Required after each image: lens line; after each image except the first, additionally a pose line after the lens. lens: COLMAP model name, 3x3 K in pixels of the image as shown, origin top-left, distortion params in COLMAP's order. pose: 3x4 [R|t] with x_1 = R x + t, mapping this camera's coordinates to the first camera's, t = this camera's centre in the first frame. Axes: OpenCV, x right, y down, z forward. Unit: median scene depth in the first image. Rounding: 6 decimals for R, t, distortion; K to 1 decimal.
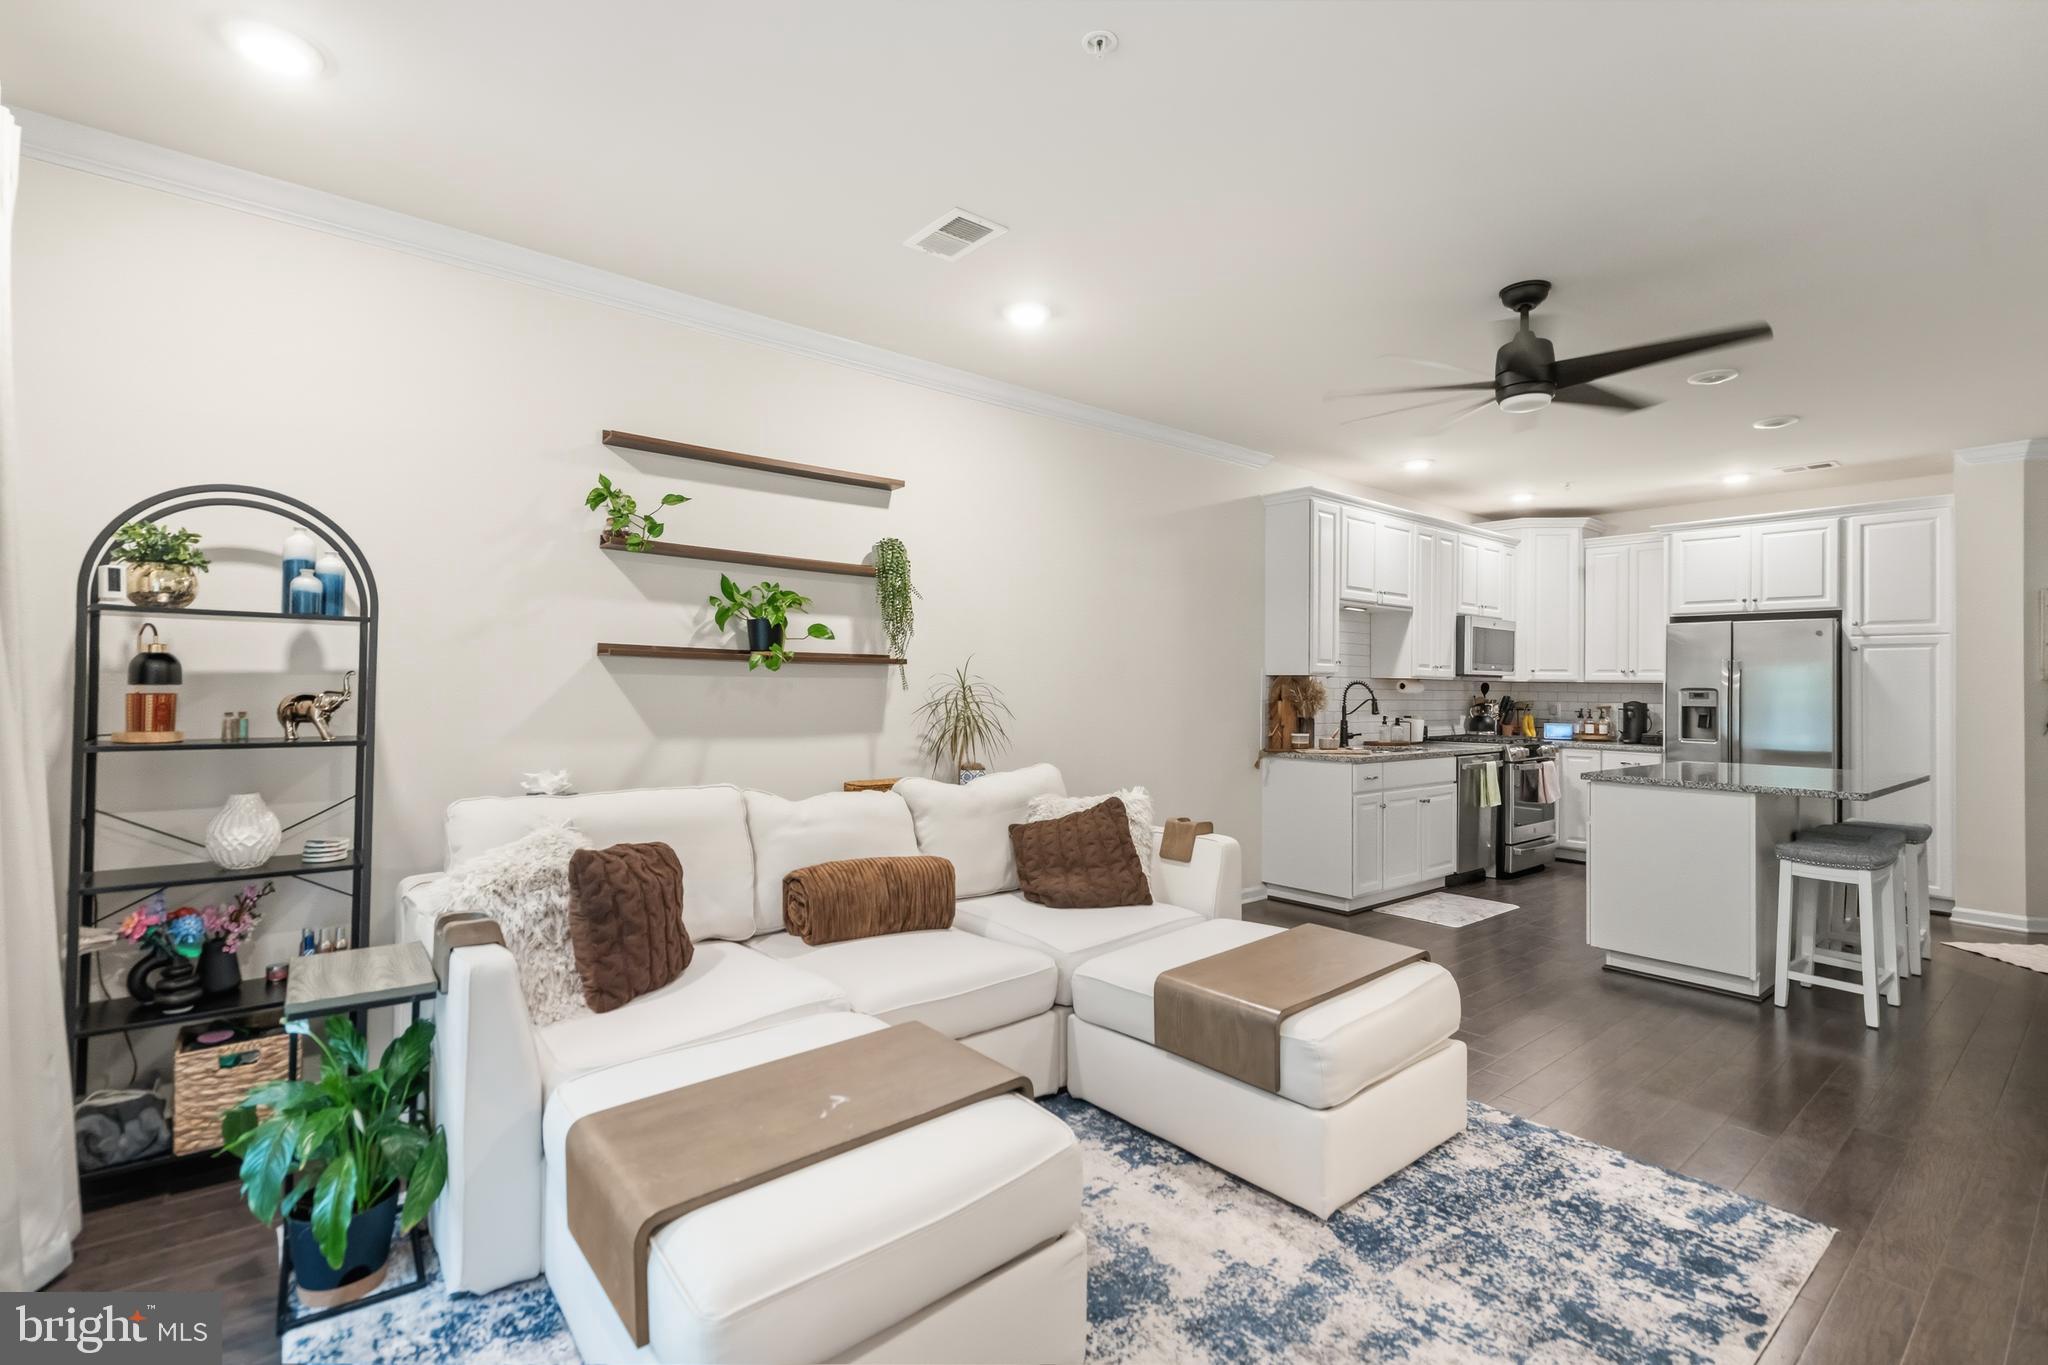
lens RADIAL K [[949.3, 0, 1014.1], [0, 949.3, 671.0], [0, 0, 1]] dist [0.003407, 0.001096]
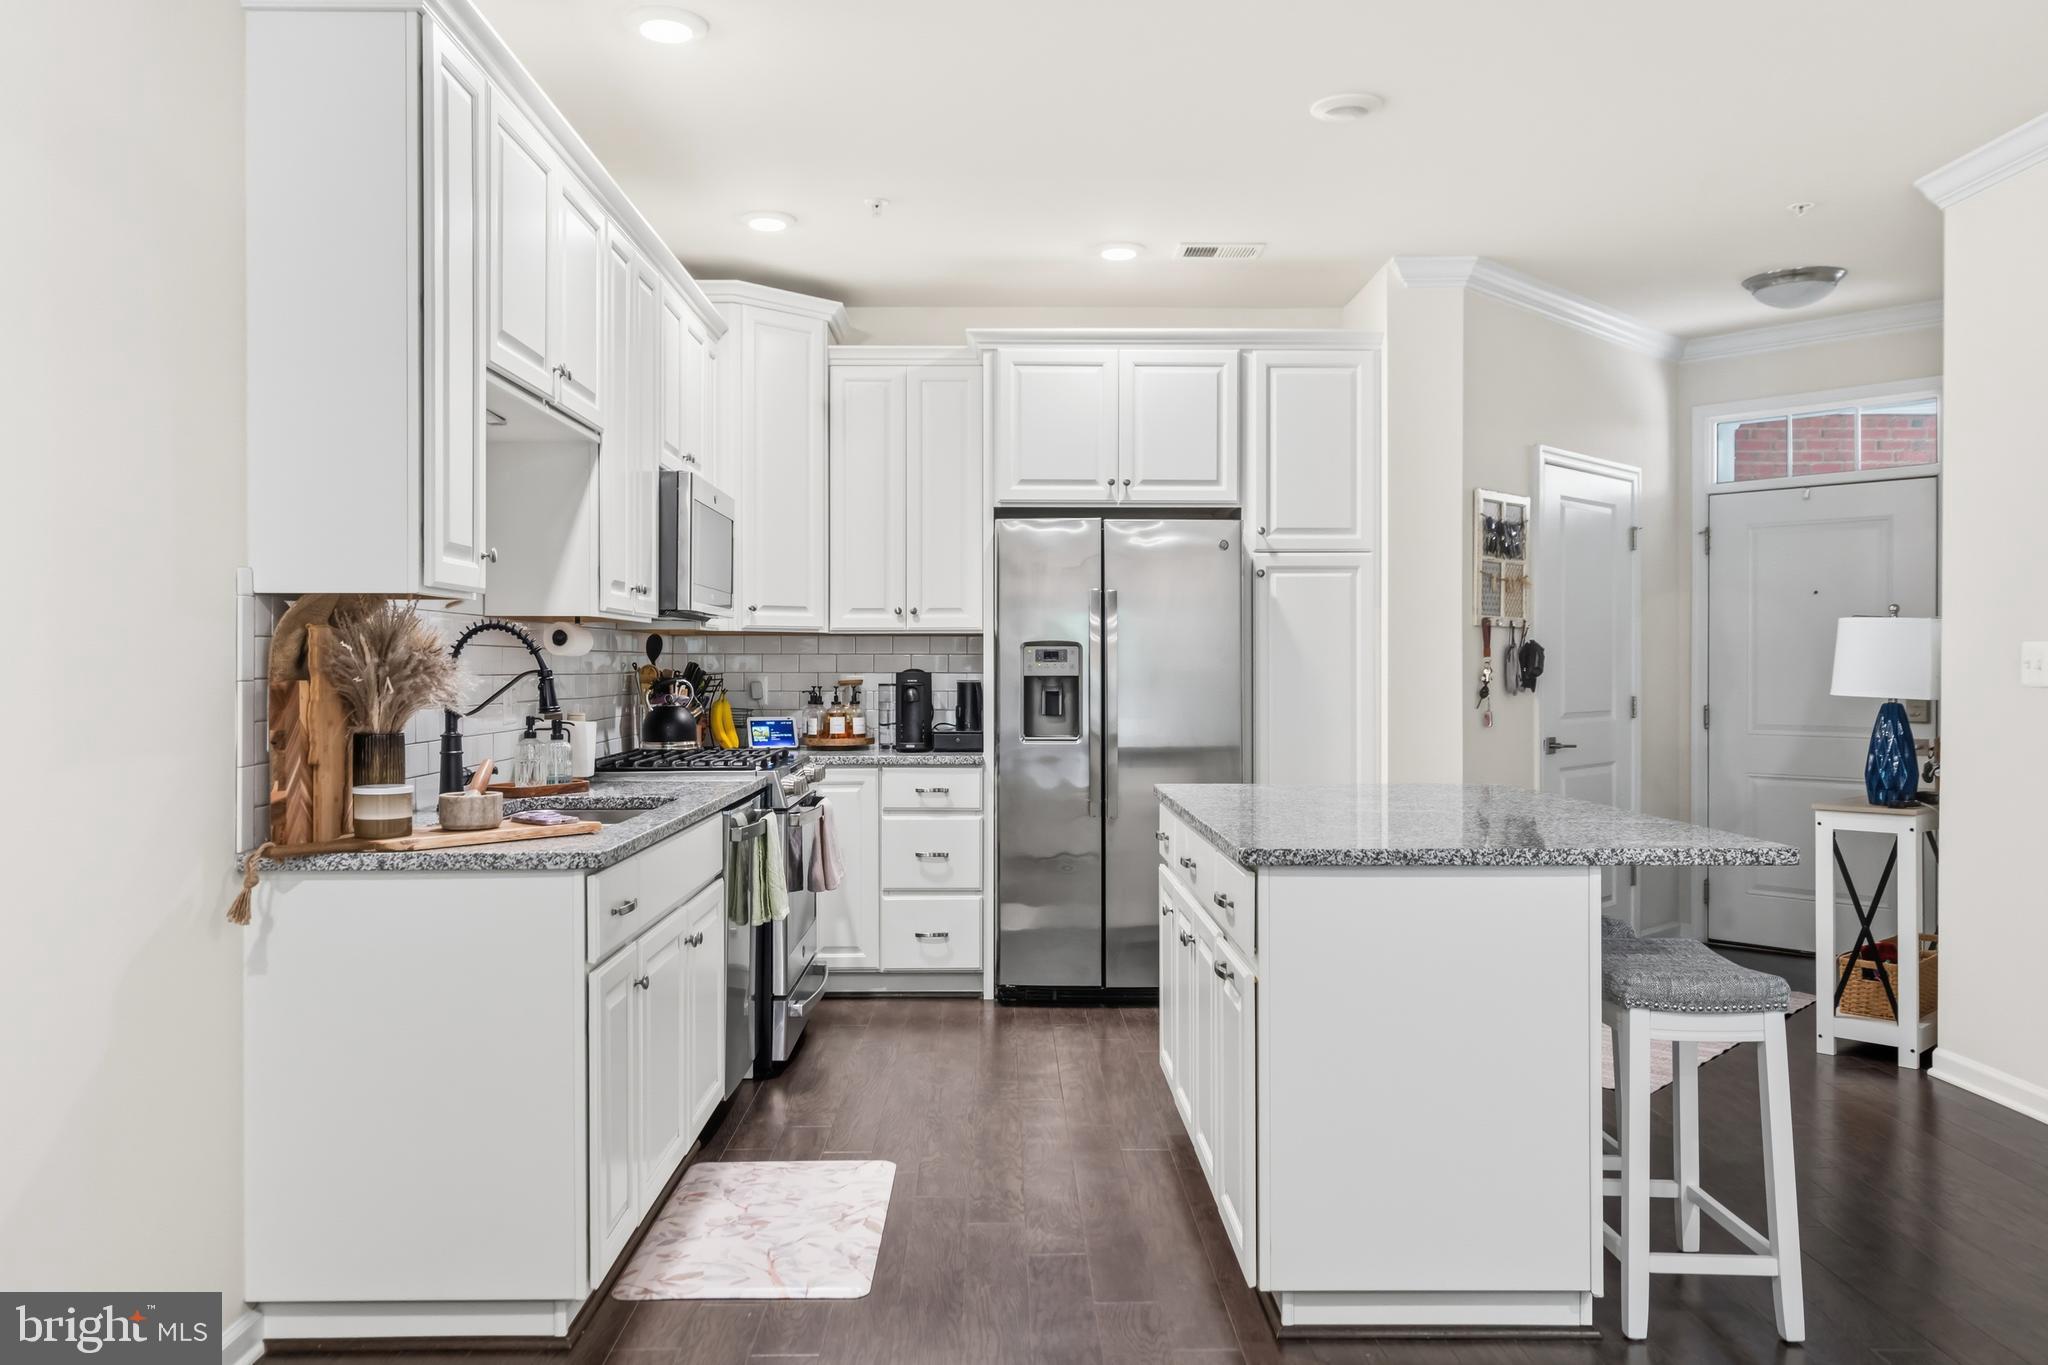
lens RADIAL K [[1520.7, 0, 1018.3], [0, 1520.7, 669.0], [0, 0, 1]] dist [0.010414, 0.001993]
pose [[0.631380, -0.014346, 0.775341, 0.051869], [-0.002877, 0.999779, 0.020842, 0.017618], [-0.775469, -0.015390, 0.631199, 0.537142]]
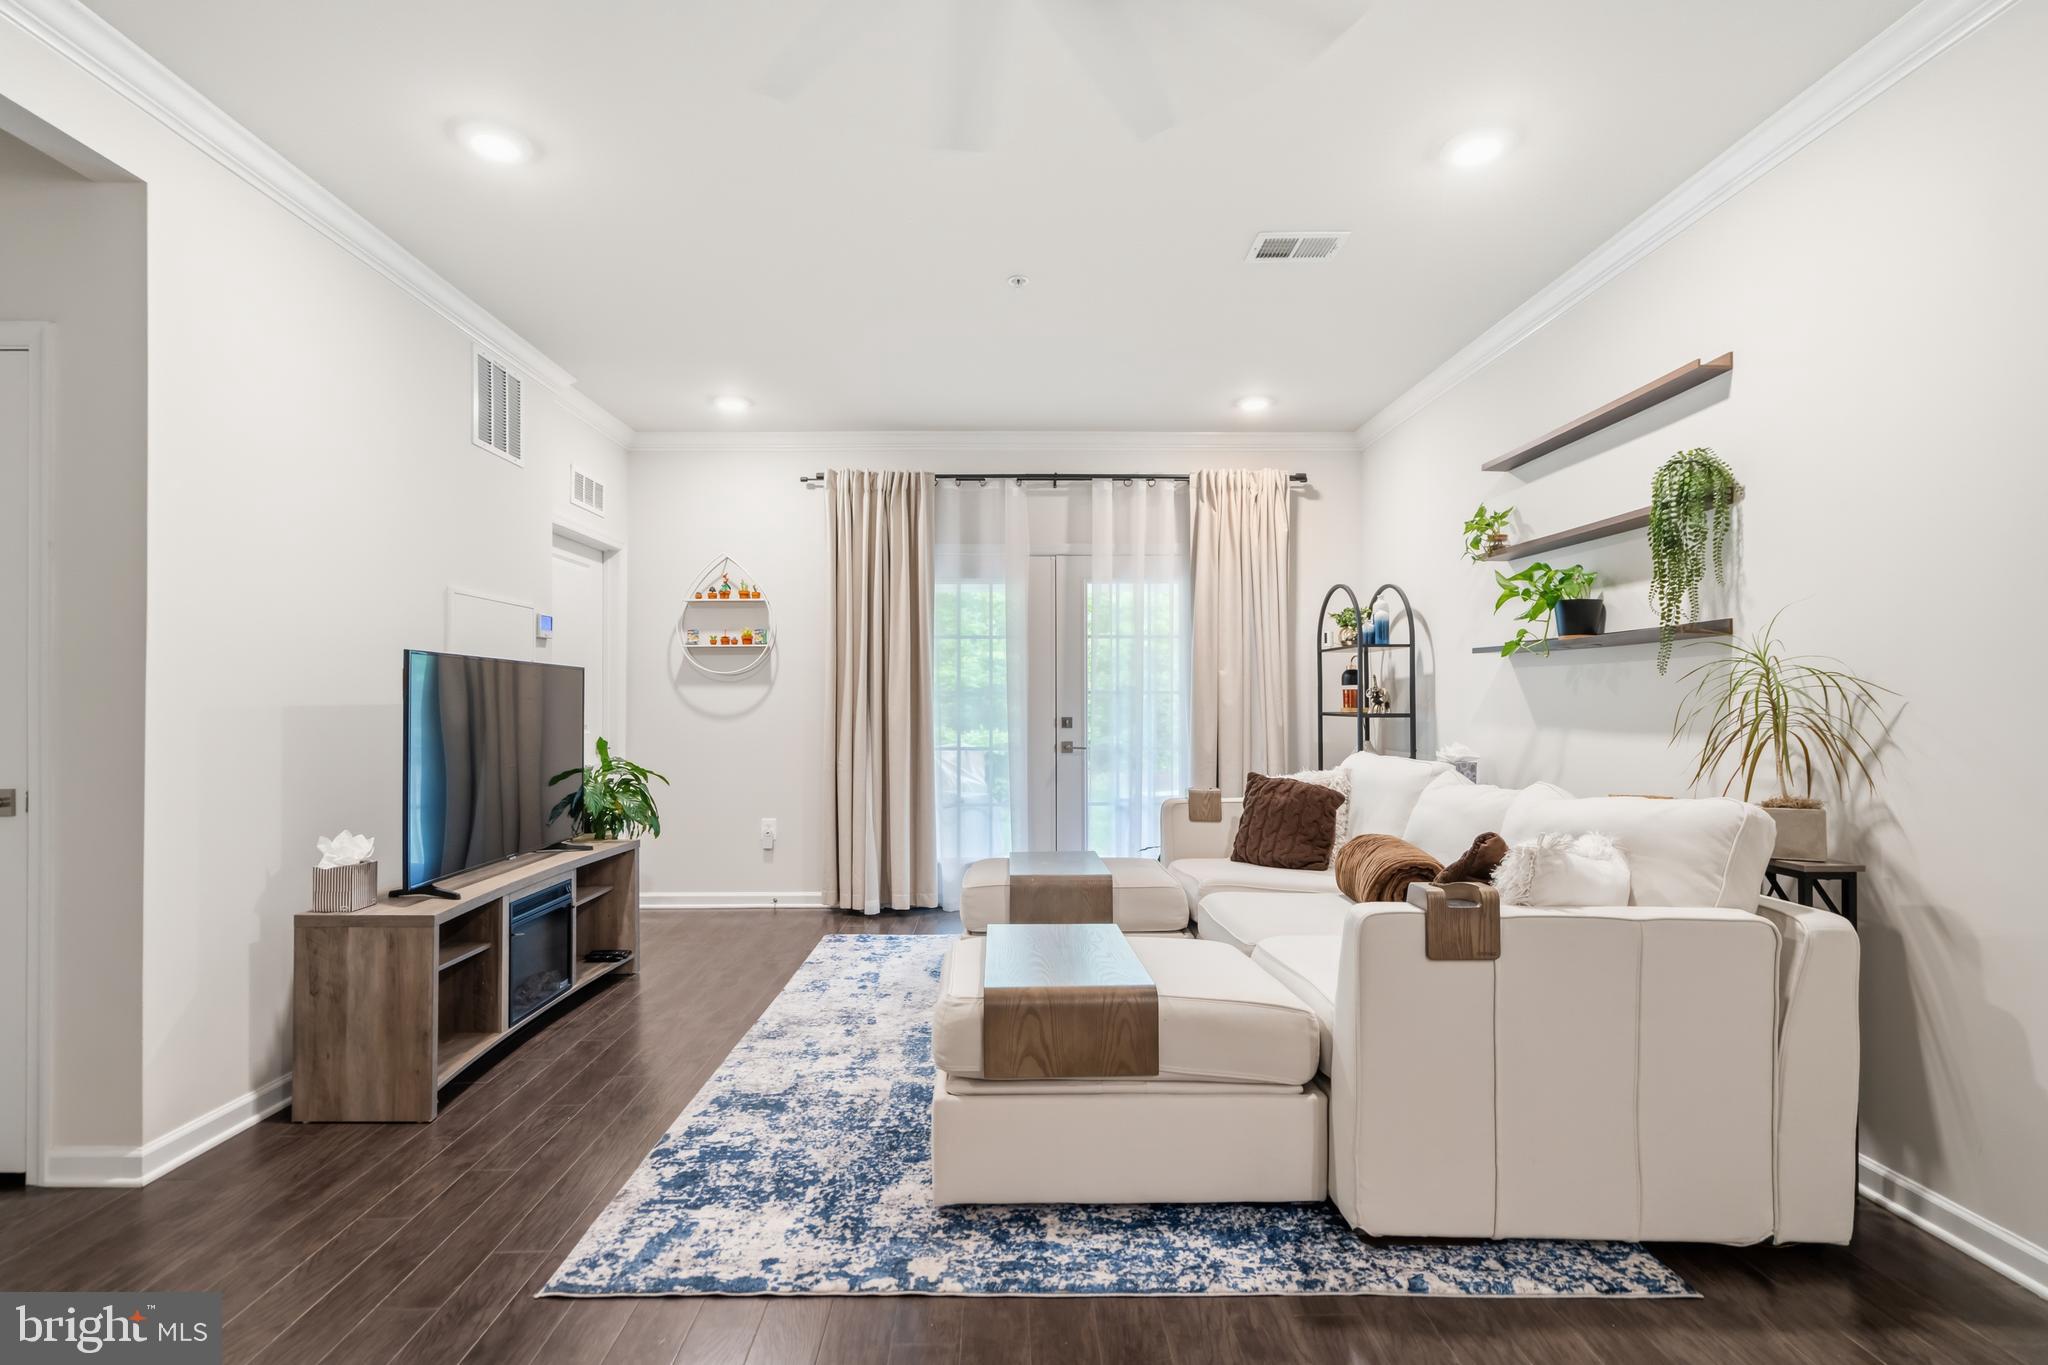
lens RADIAL K [[953.9, 0, 1008.0], [0, 953.9, 697.4], [0, 0, 1]] dist [0.000196, 0.000486]
pose [[-0.637423, -0.017305, -0.770320, 0.502322], [0.002379, 0.999699, -0.024426, 0.038075], [0.770511, -0.017402, -0.637189, 0.743731]]
